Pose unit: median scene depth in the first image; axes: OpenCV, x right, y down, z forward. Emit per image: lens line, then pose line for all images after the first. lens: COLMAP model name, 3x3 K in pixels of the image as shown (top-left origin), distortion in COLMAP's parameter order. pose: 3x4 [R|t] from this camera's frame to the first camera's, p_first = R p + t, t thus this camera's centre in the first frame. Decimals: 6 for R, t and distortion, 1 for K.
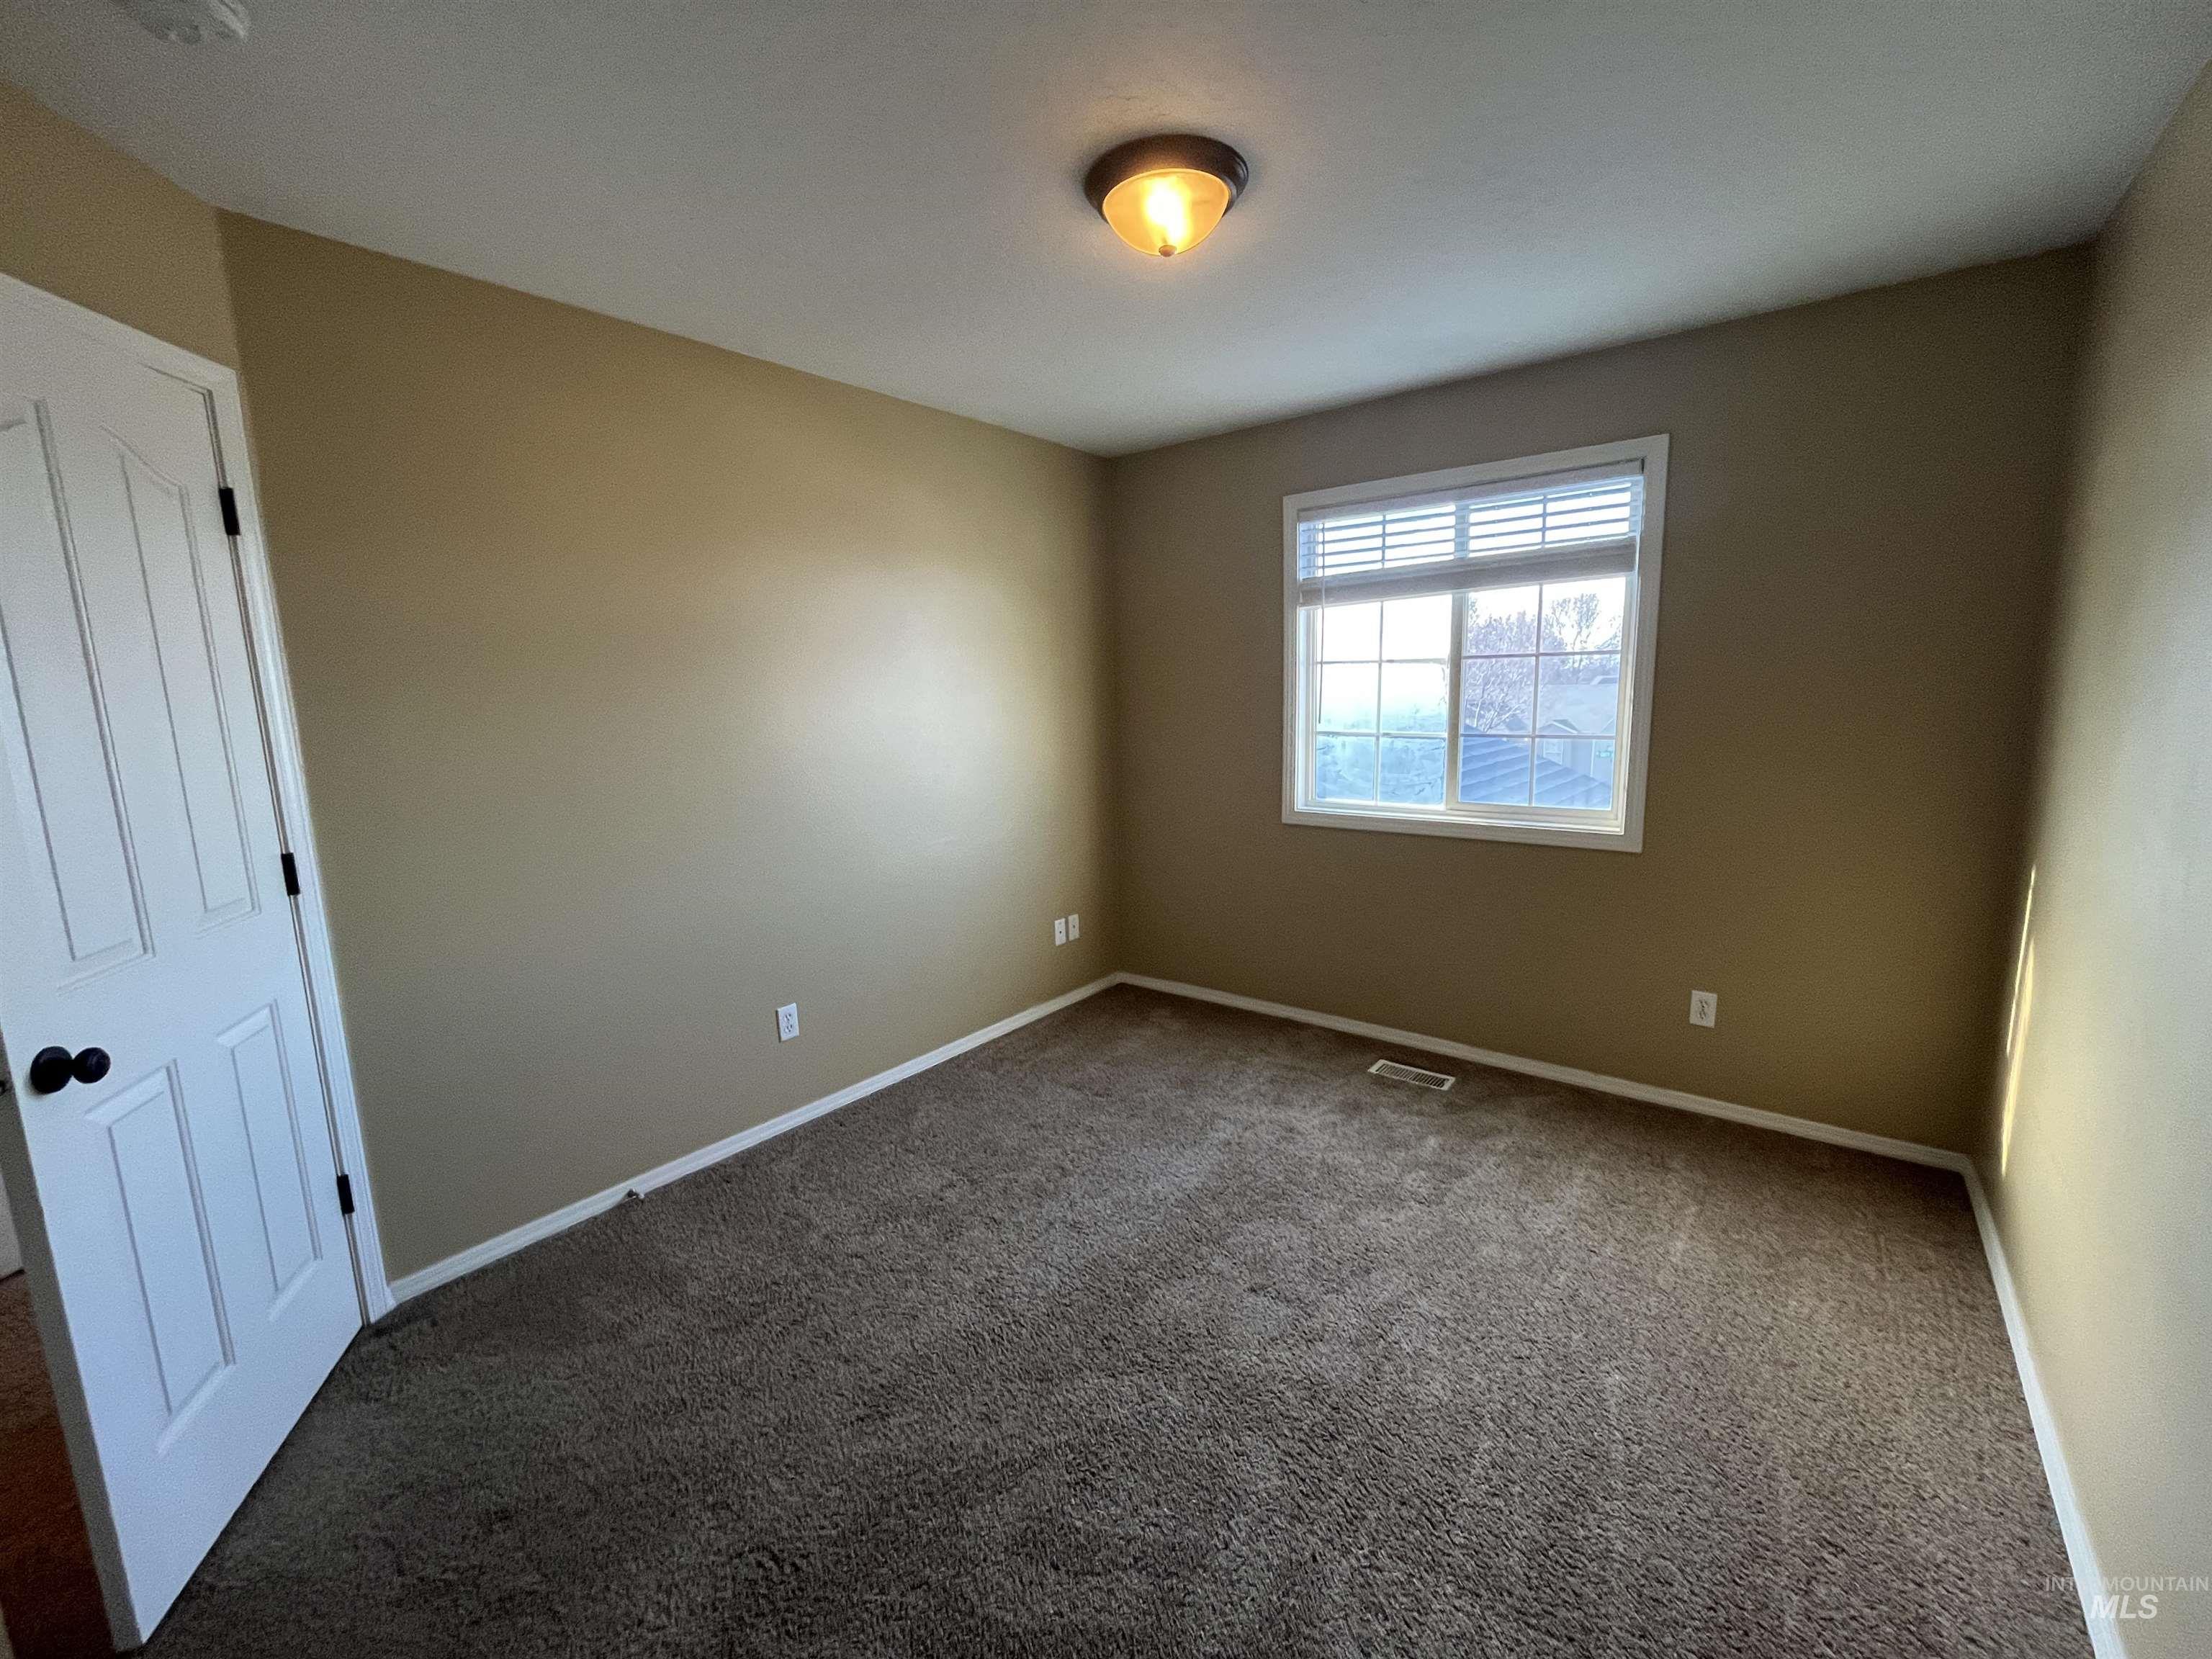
lens RADIAL K [[898.6, 0, 1102.5], [0, 898.6, 834.9], [0, 0, 1]] dist [-0.002502, 0.000245]
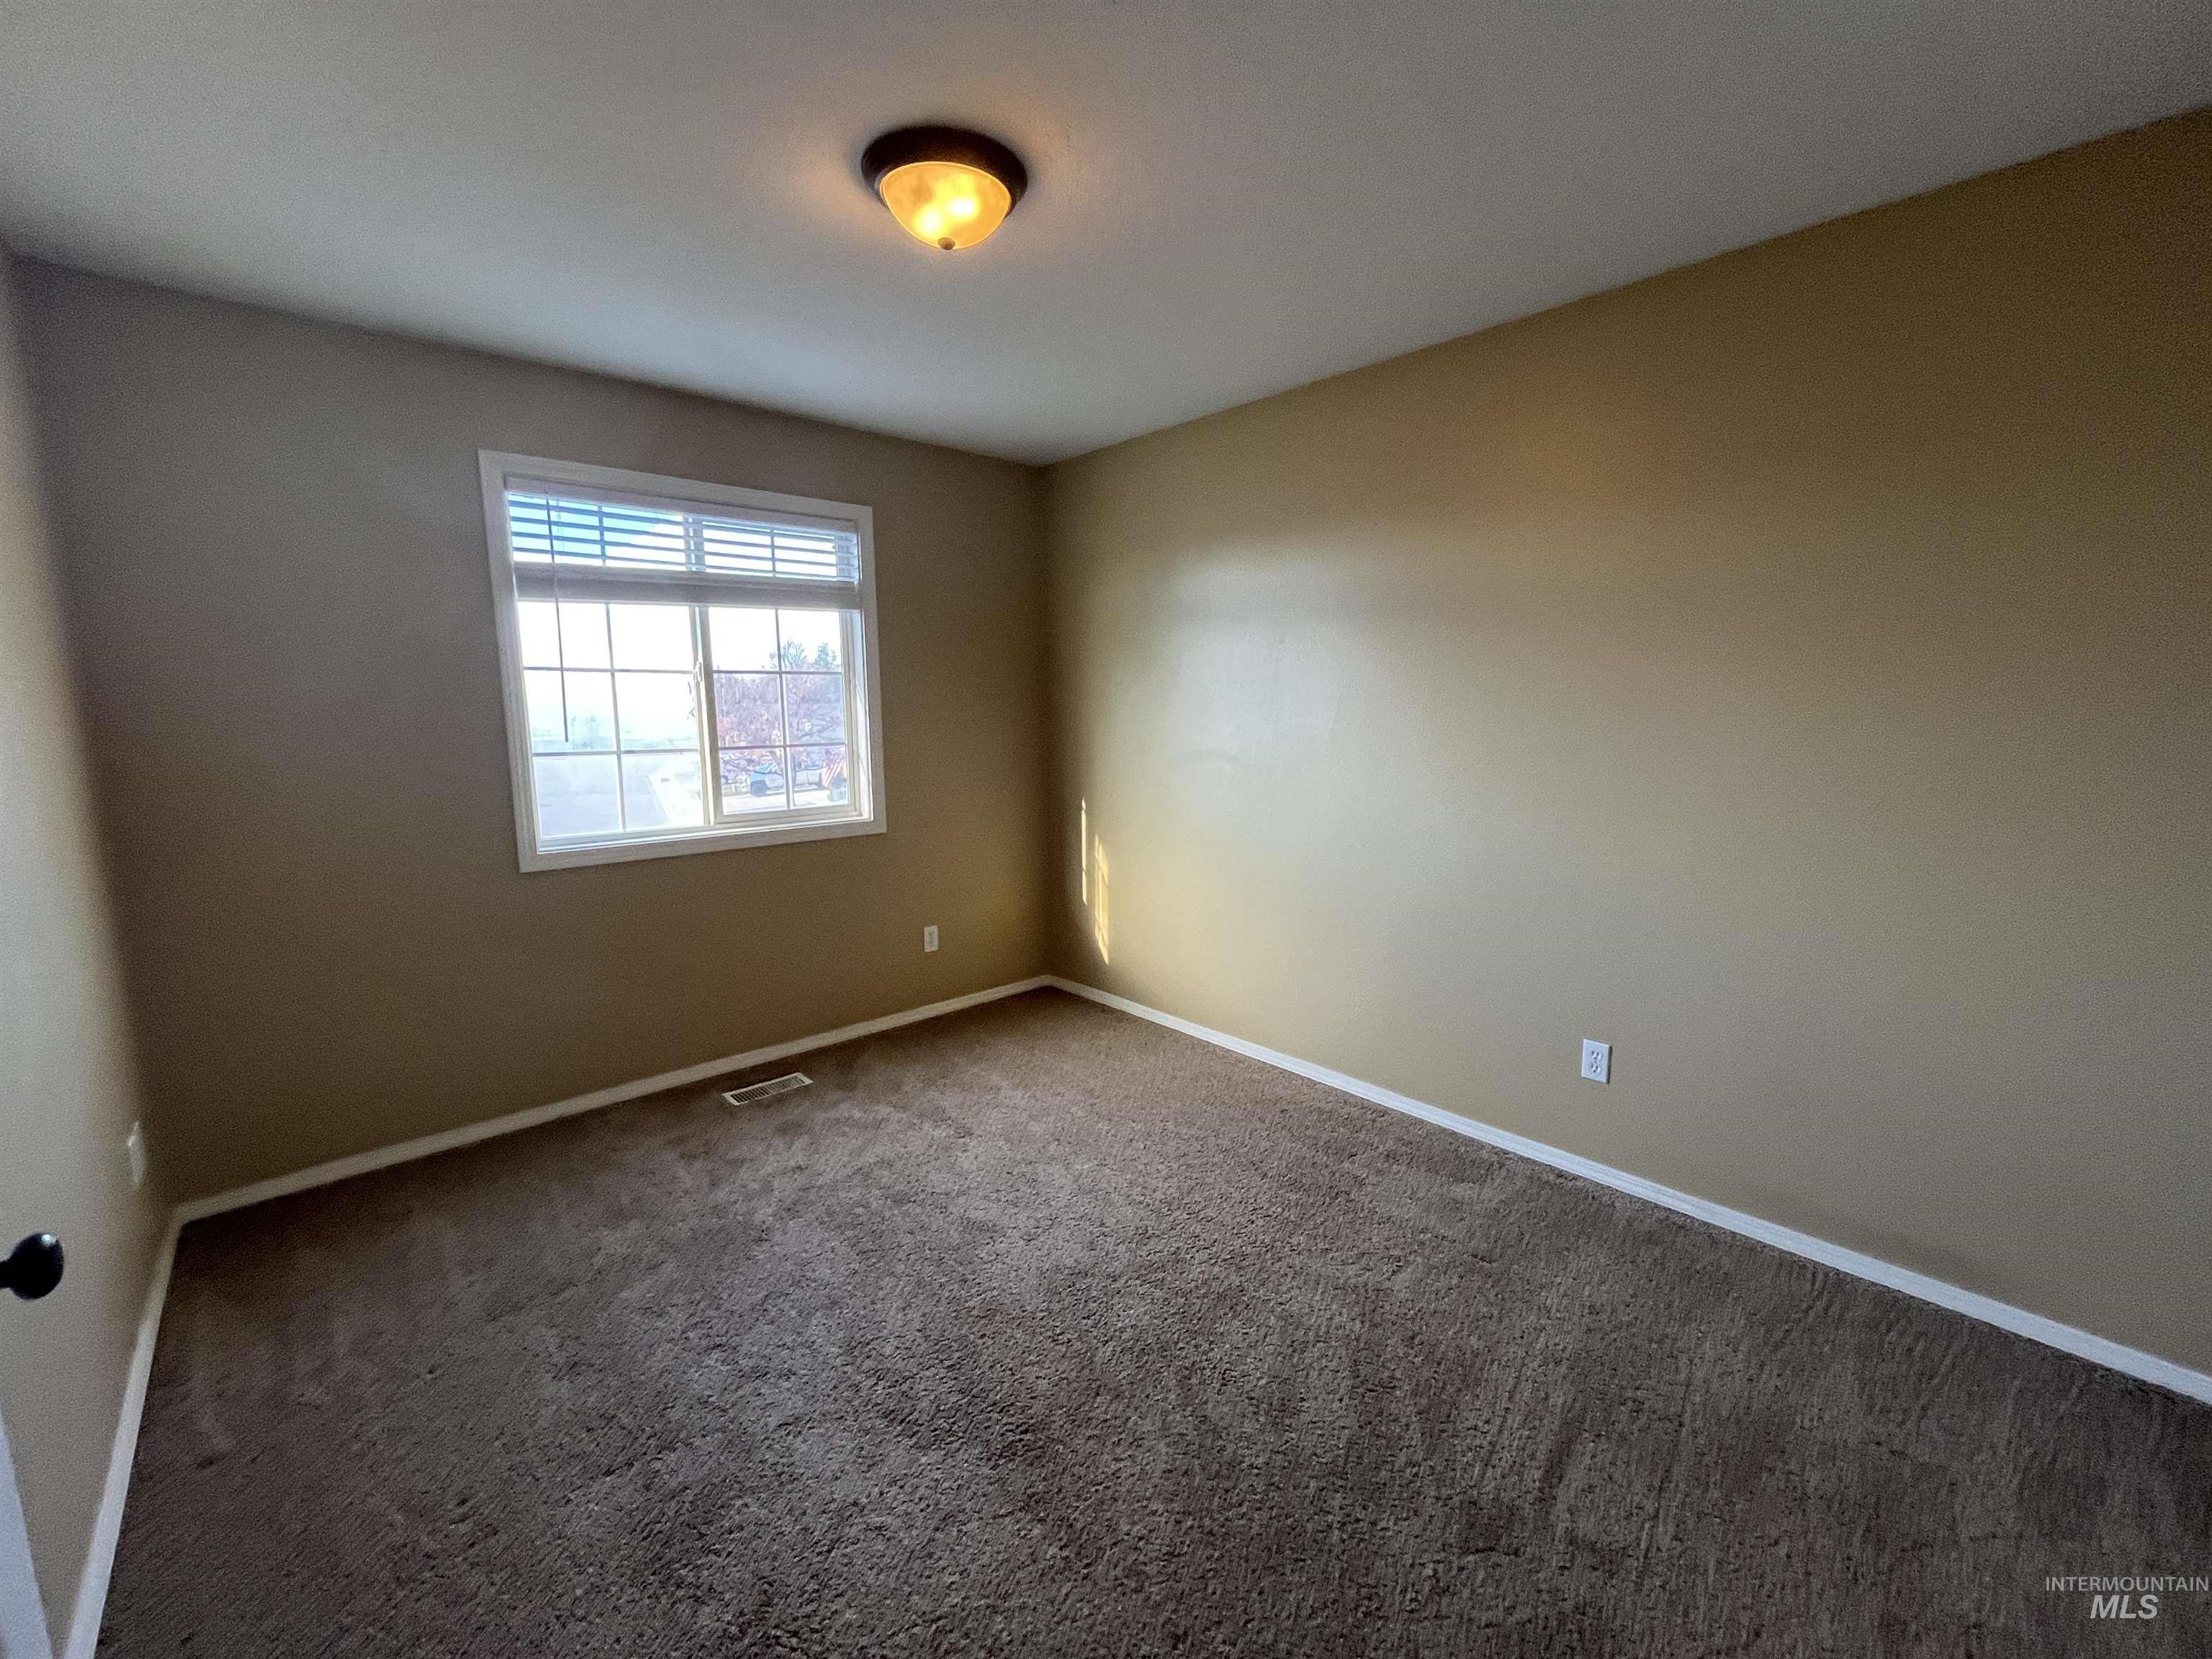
lens RADIAL K [[898.6, 0, 1113.8], [0, 898.6, 833.8], [0, 0, 1]] dist [-0.002502, 0.000245]
pose [[0.164238, -0.122623, 0.978769, -0.544264], [0.162484, 0.982053, 0.095770, -0.043295], [-0.972946, 0.143305, 0.181215, 0.418708]]
